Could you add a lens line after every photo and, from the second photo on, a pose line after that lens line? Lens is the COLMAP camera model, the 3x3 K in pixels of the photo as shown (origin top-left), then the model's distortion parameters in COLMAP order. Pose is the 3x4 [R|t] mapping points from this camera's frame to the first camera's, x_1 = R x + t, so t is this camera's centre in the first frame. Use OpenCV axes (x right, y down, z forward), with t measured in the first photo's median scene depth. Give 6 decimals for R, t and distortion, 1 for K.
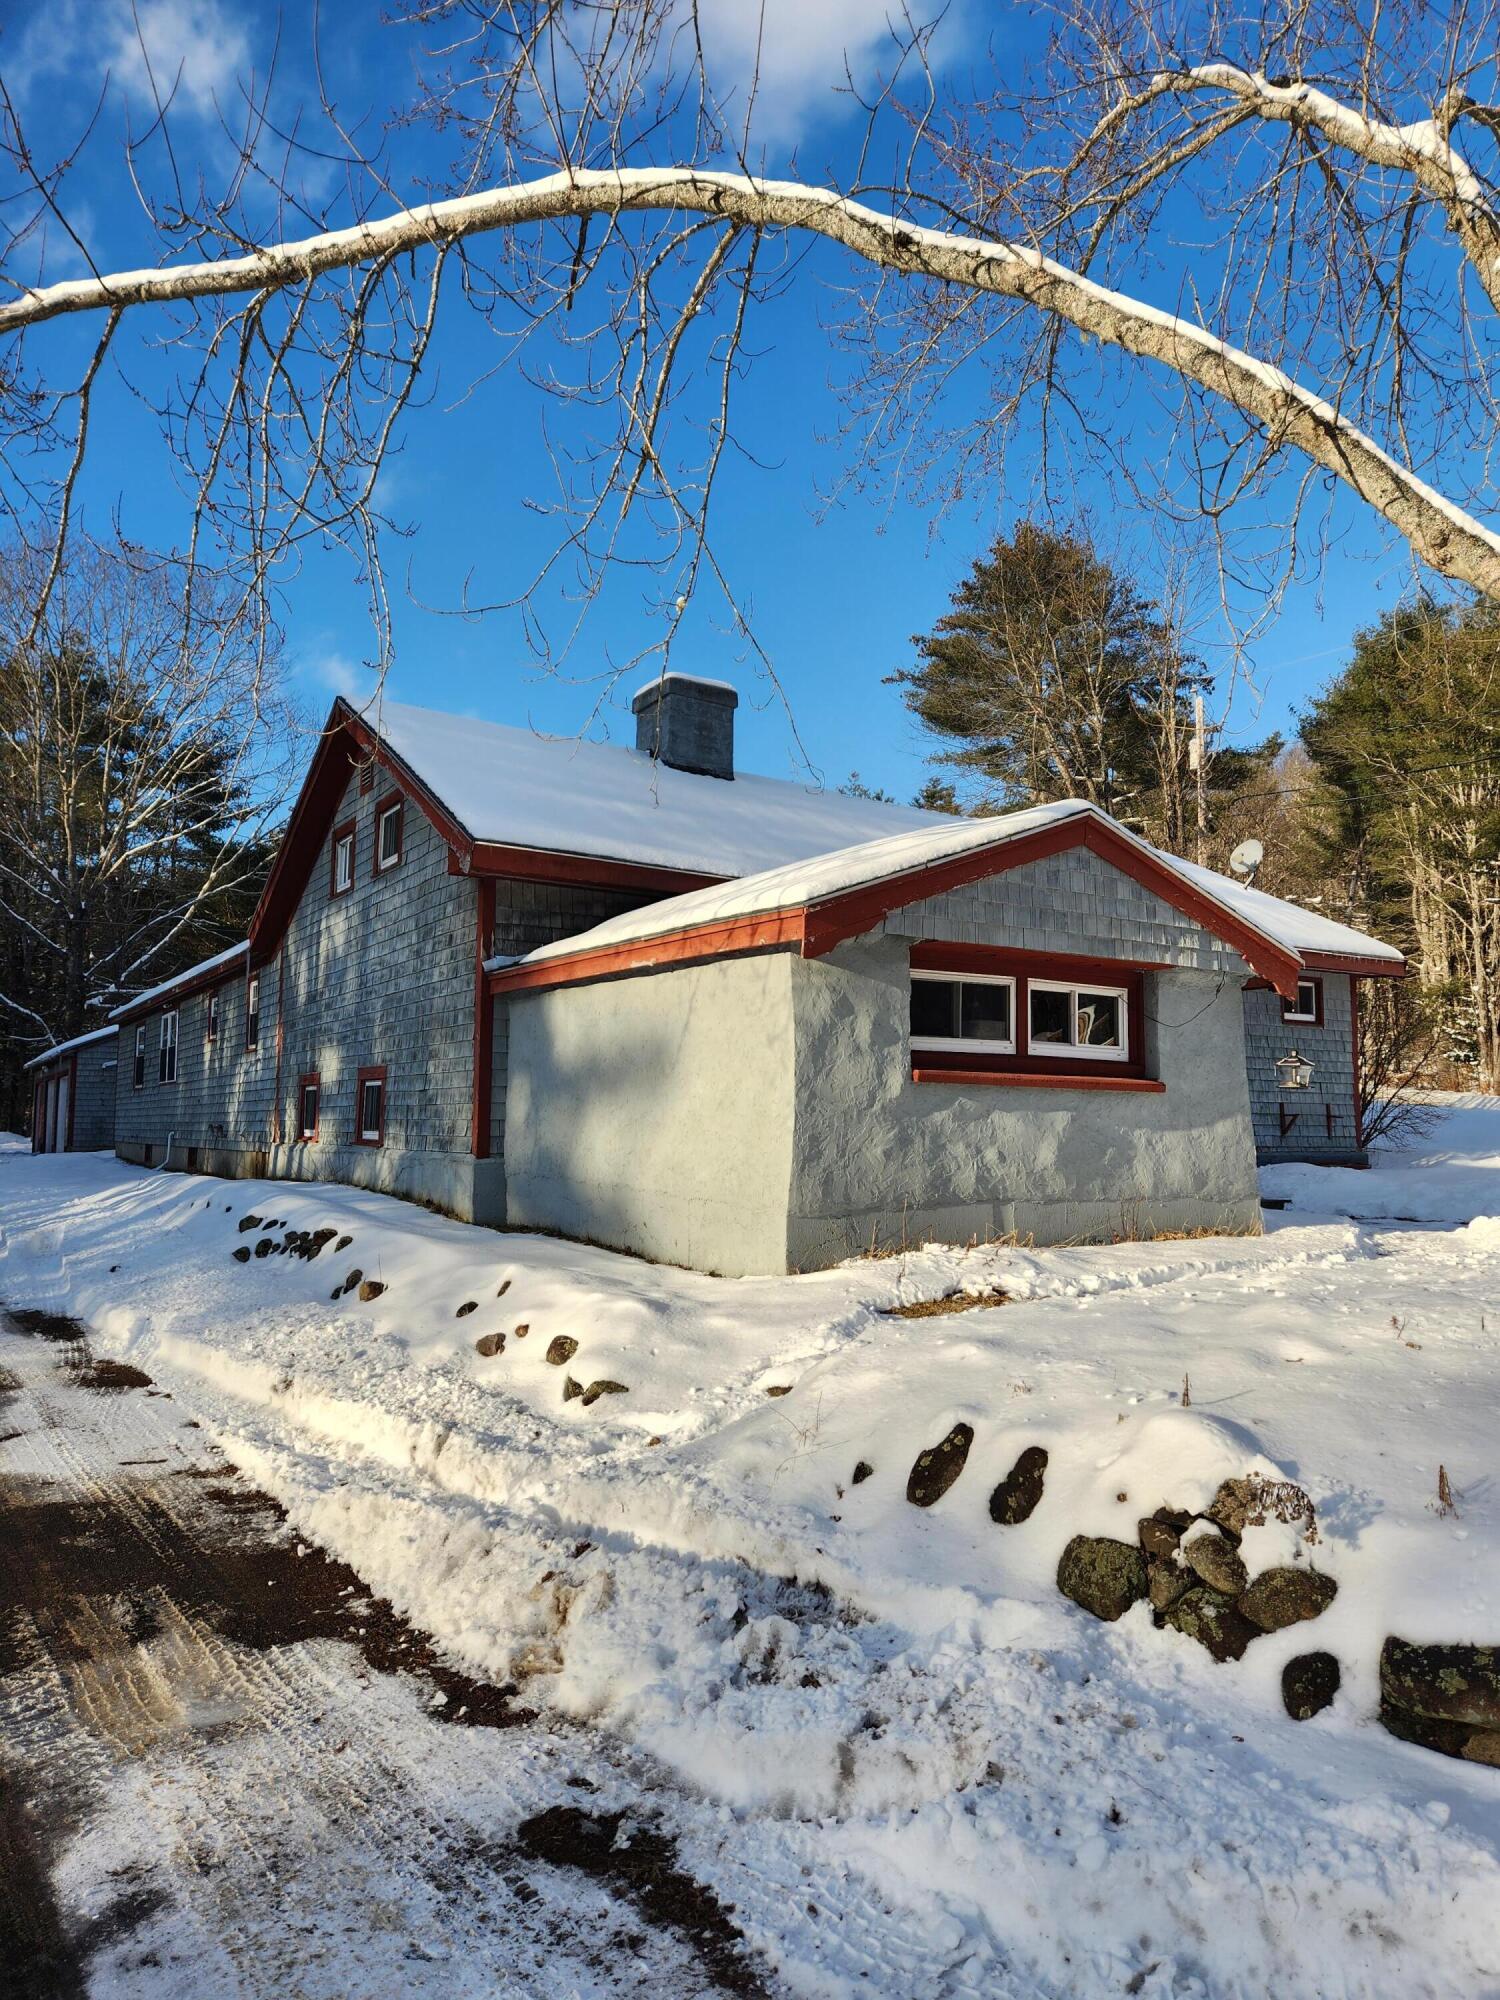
lens RADIAL K [[1312.8, 0, 750.2], [0, 1312.8, 1005.6], [0, 0, 1]] dist [0.054649, 0.000461]
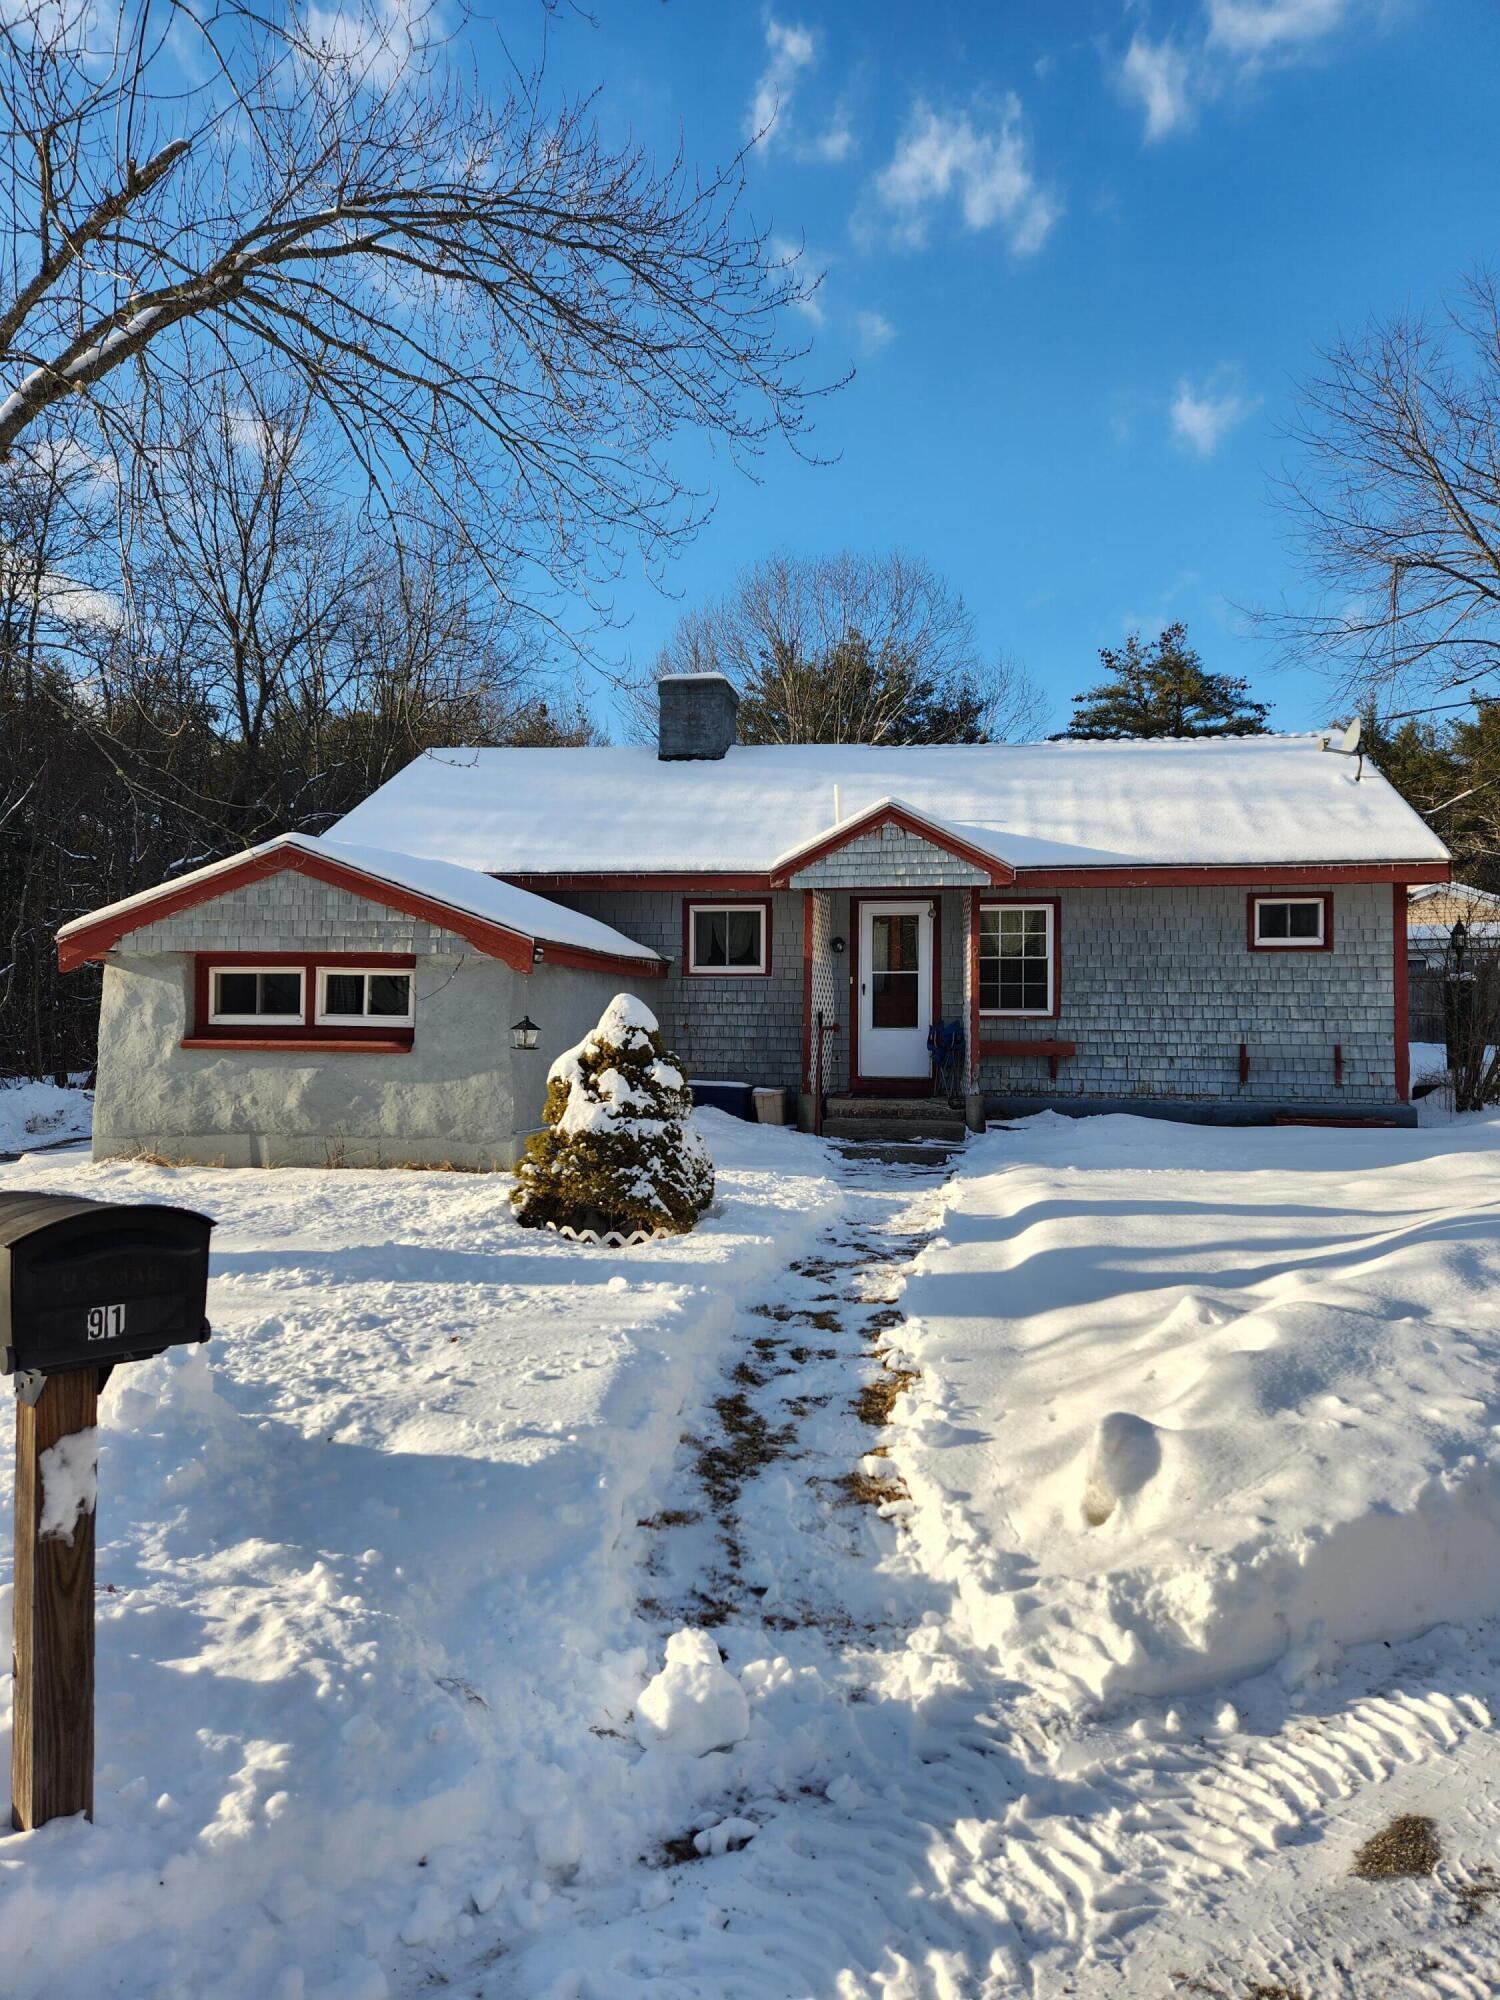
lens RADIAL K [[1312.8, 0, 746.5], [0, 1312.8, 996.1], [0, 0, 1]] dist [0.054649, 0.000461]
pose [[0.750668, -0.019195, -0.660401, 1.440377], [0.058031, 0.997630, 0.036965, -0.015988], [0.658127, -0.066072, 0.750002, 0.293126]]
